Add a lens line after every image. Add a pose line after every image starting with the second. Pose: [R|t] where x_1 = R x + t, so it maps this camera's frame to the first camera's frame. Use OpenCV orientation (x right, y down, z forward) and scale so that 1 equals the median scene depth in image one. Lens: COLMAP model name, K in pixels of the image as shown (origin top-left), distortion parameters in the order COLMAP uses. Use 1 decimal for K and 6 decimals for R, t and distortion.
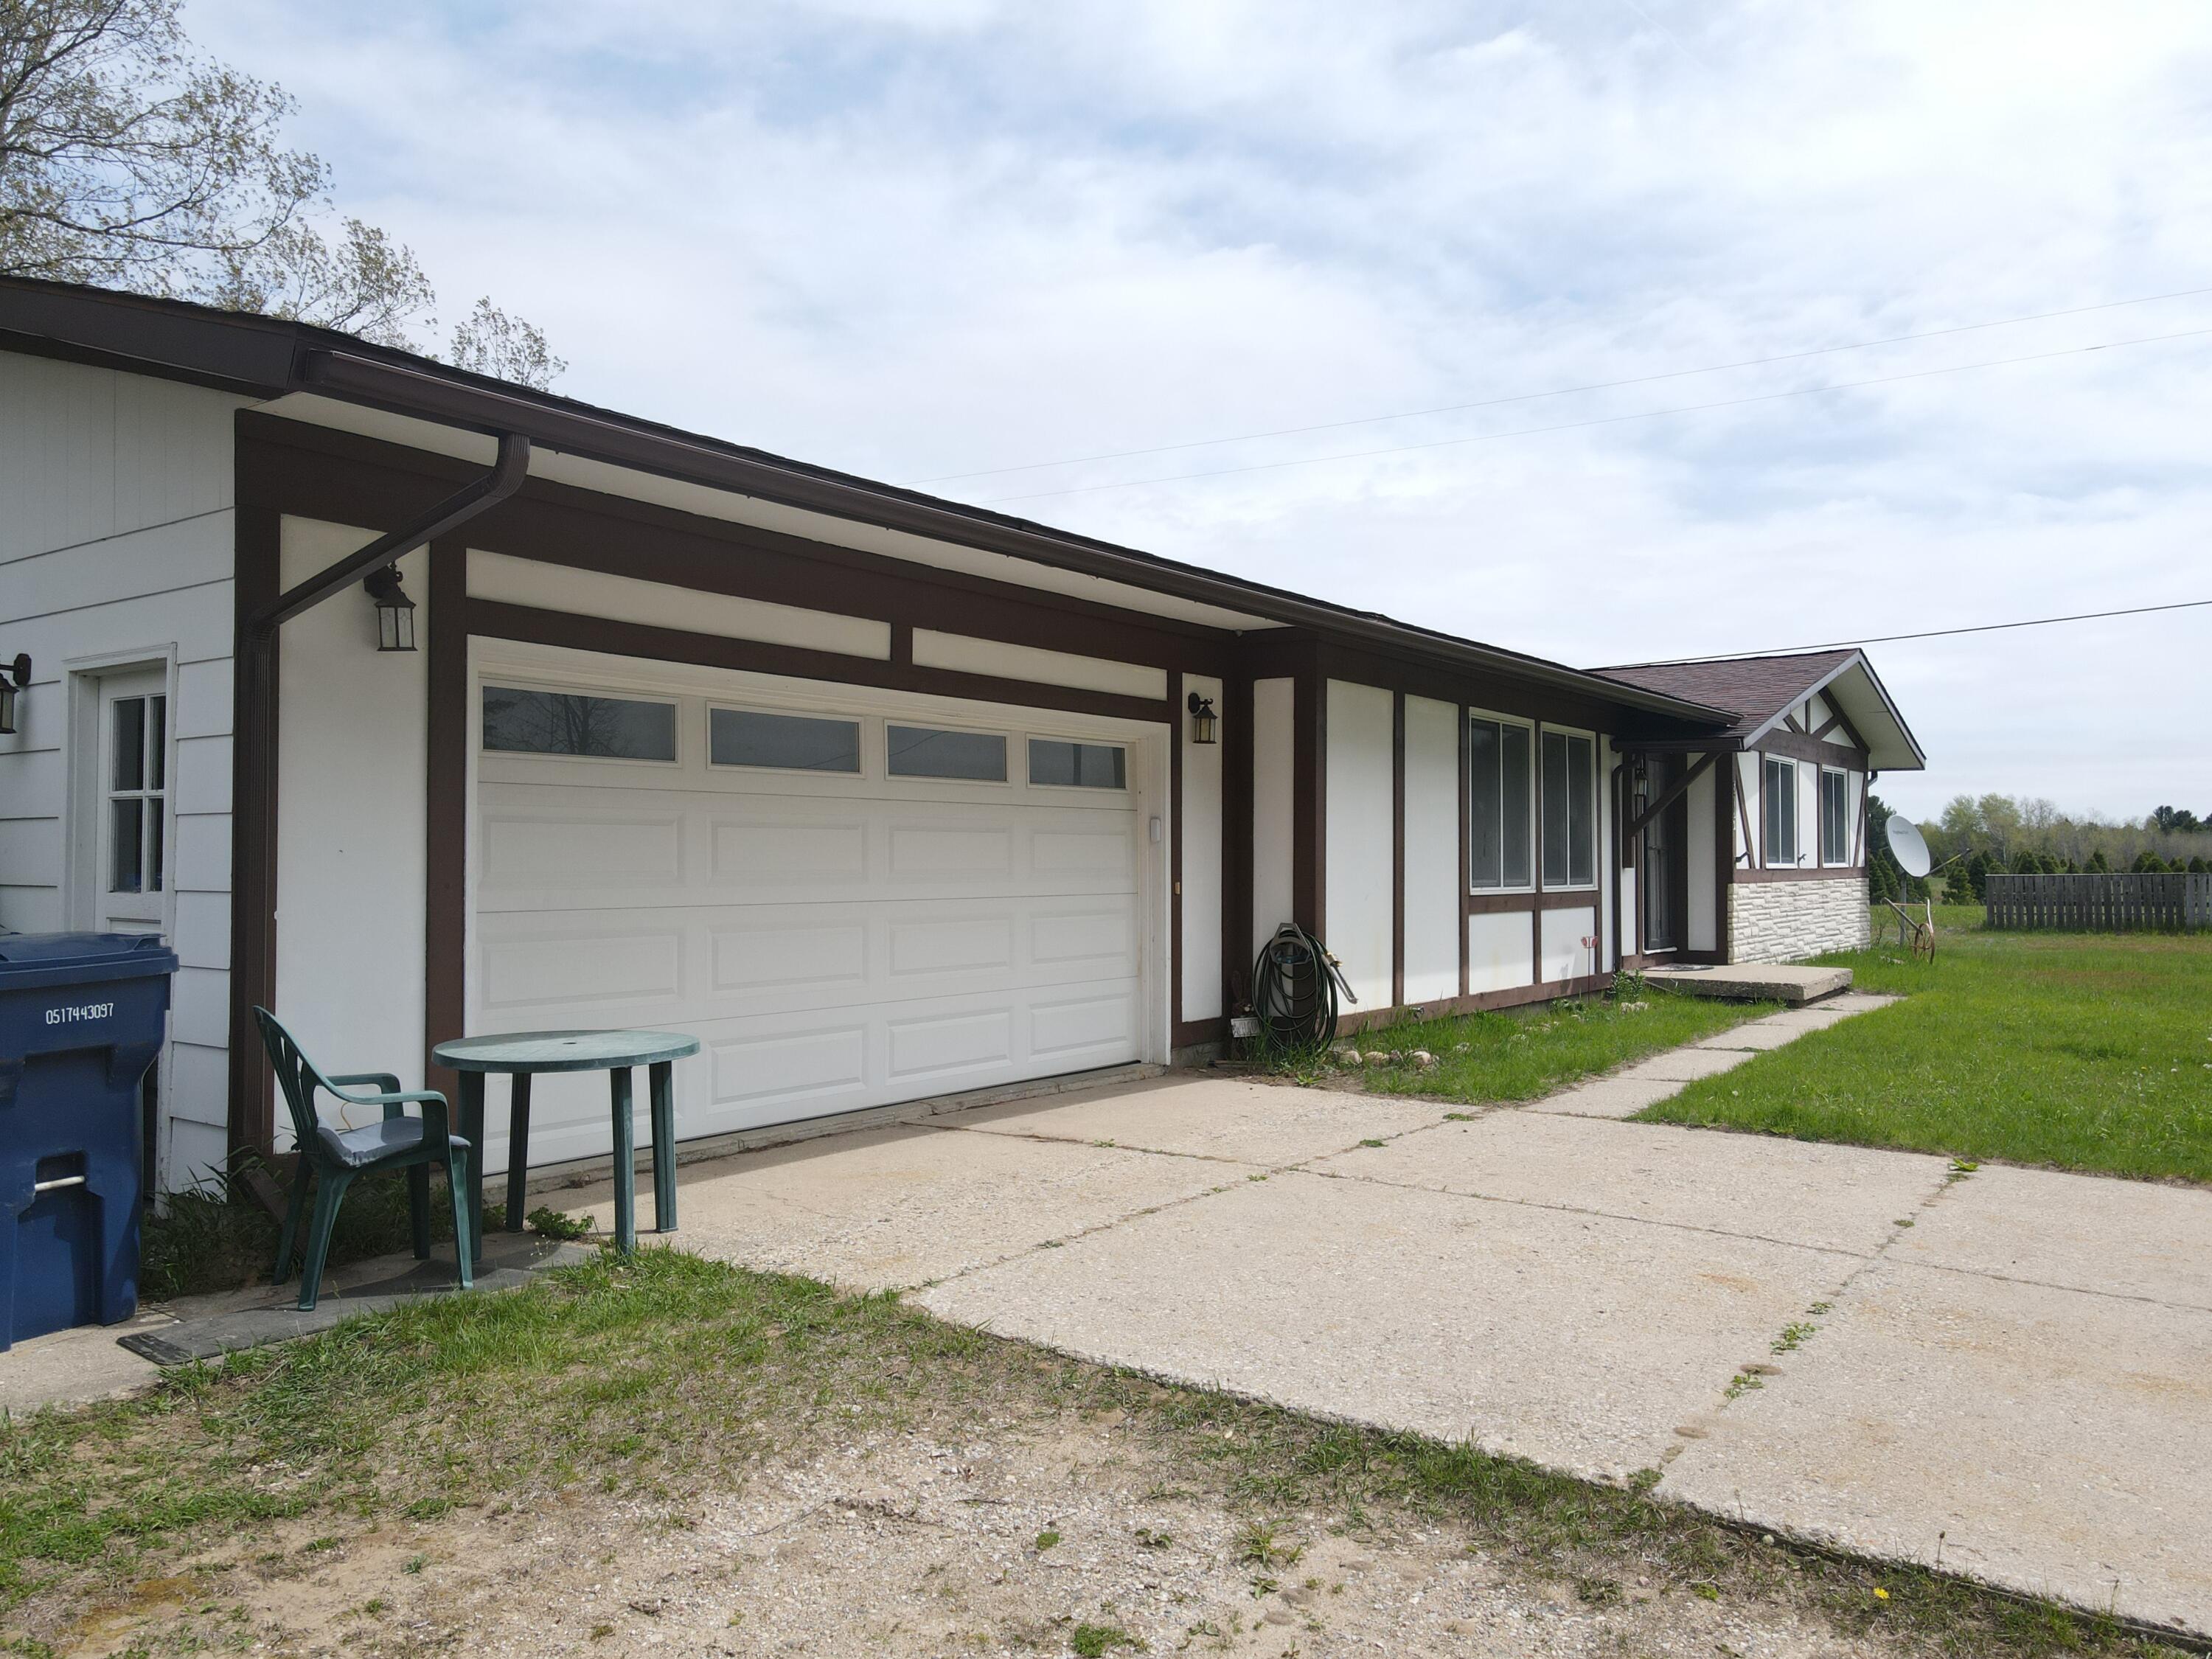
lens RADIAL K [[1620.4, 0, 1106.0], [0, 1620.4, 829.5], [0, 0, 1]] dist [-0.000479, 0.027793]
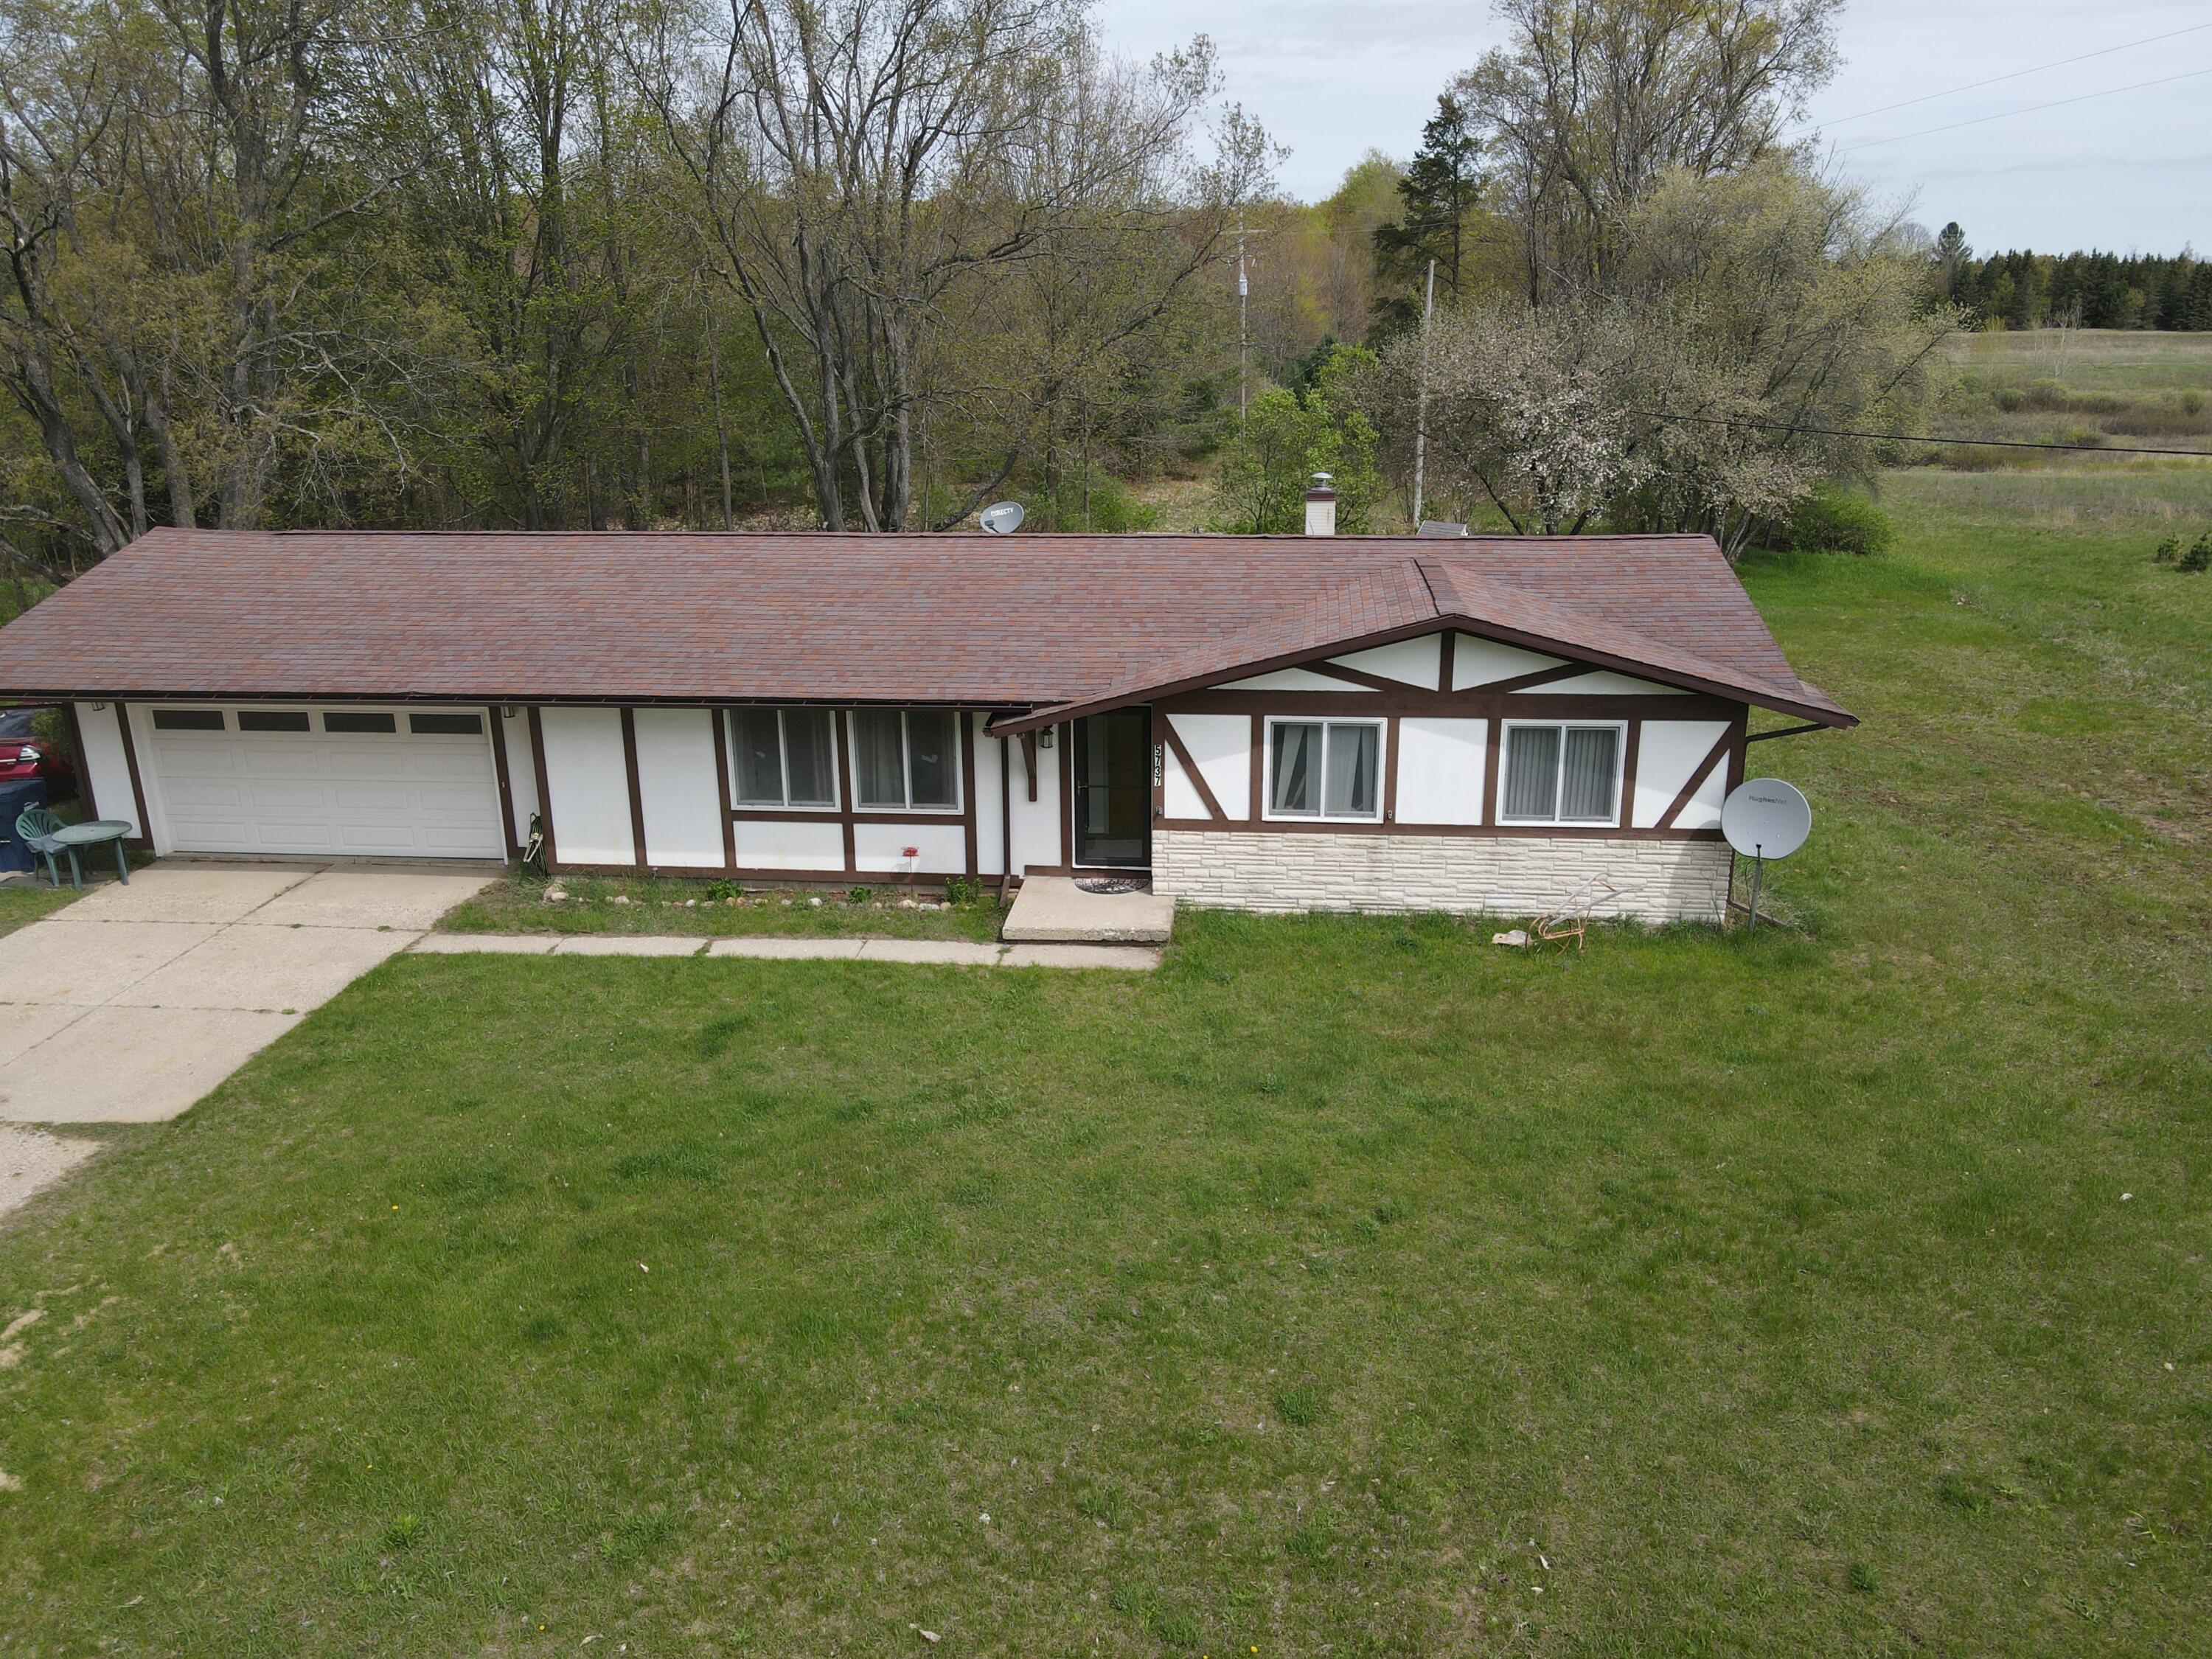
lens RADIAL K [[1620.4, 0, 1106.0], [0, 1620.4, 829.5], [0, 0, 1]] dist [-0.000479, 0.027793]
pose [[0.501455, 0.264231, -0.823847, 2.070285], [0.028052, 0.946756, 0.320726, -0.530627], [0.864729, -0.183940, 0.467344, 0.670452]]
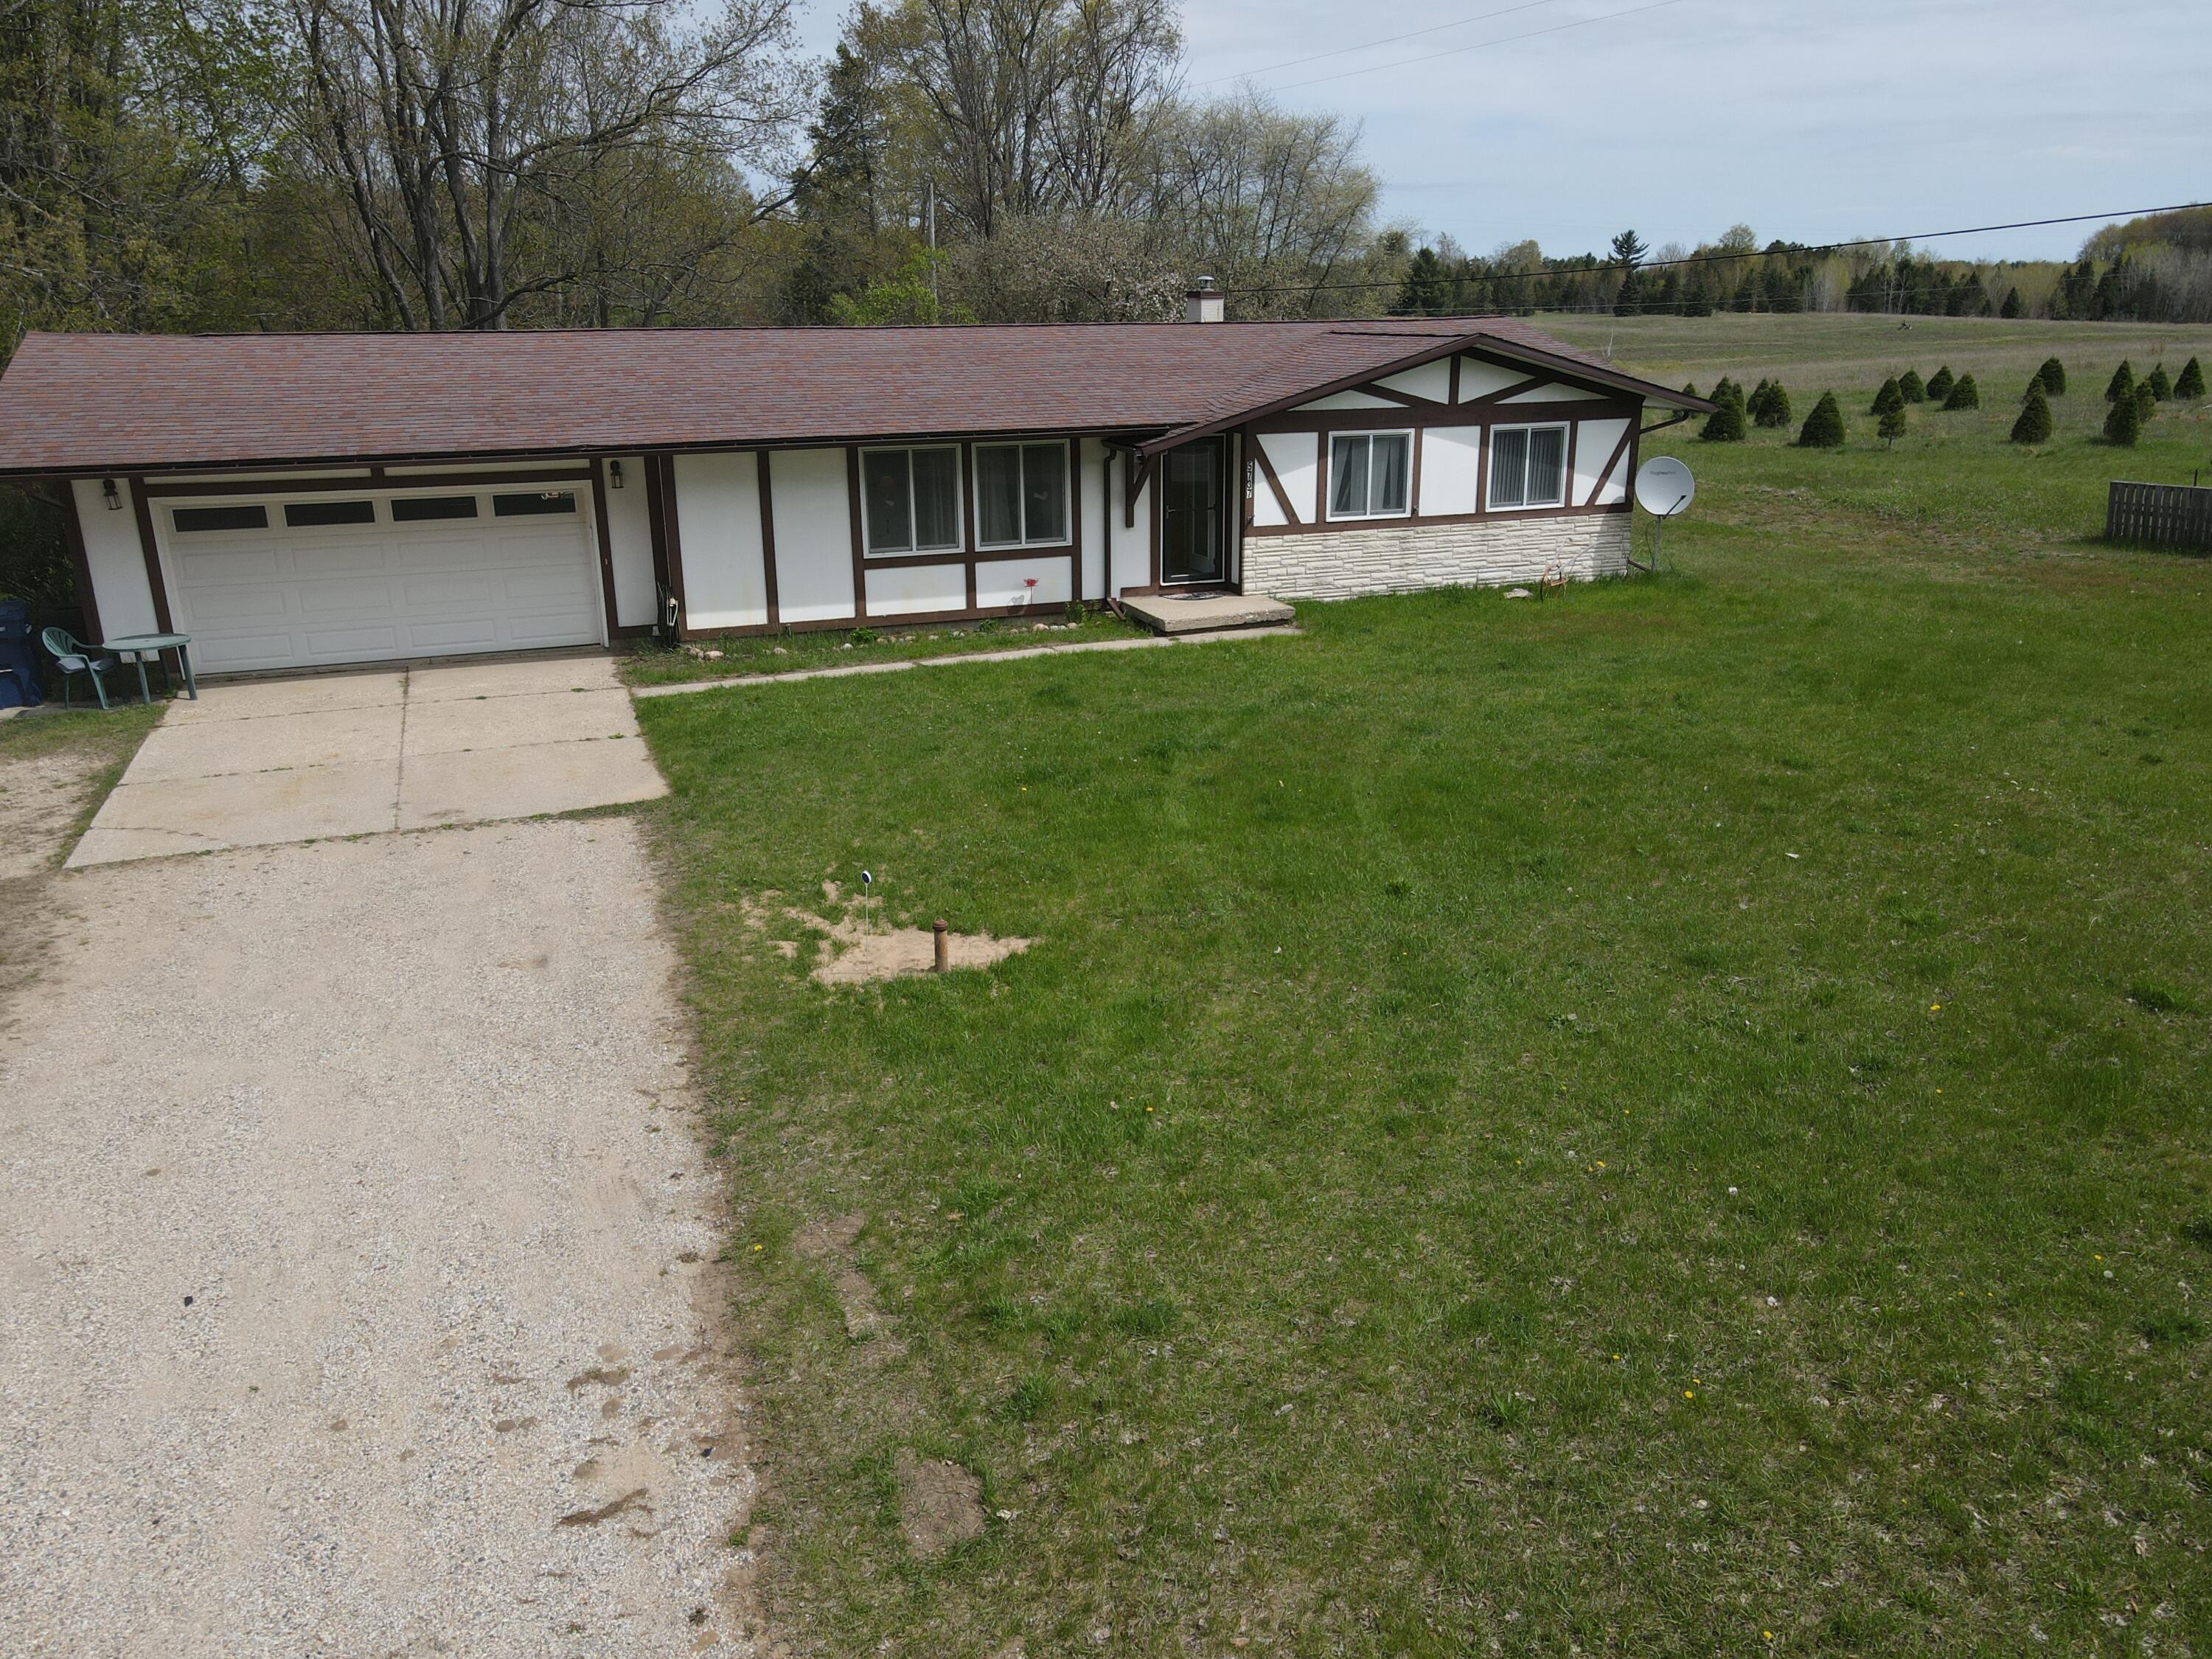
lens RADIAL K [[1620.4, 0, 1106.0], [0, 1620.4, 829.5], [0, 0, 1]] dist [-0.000479, 0.027793]
pose [[0.840626, 0.161020, -0.517127, 1.626693], [0.019680, 0.945074, 0.326263, -0.288038], [0.541259, -0.284443, 0.791285, -0.352824]]
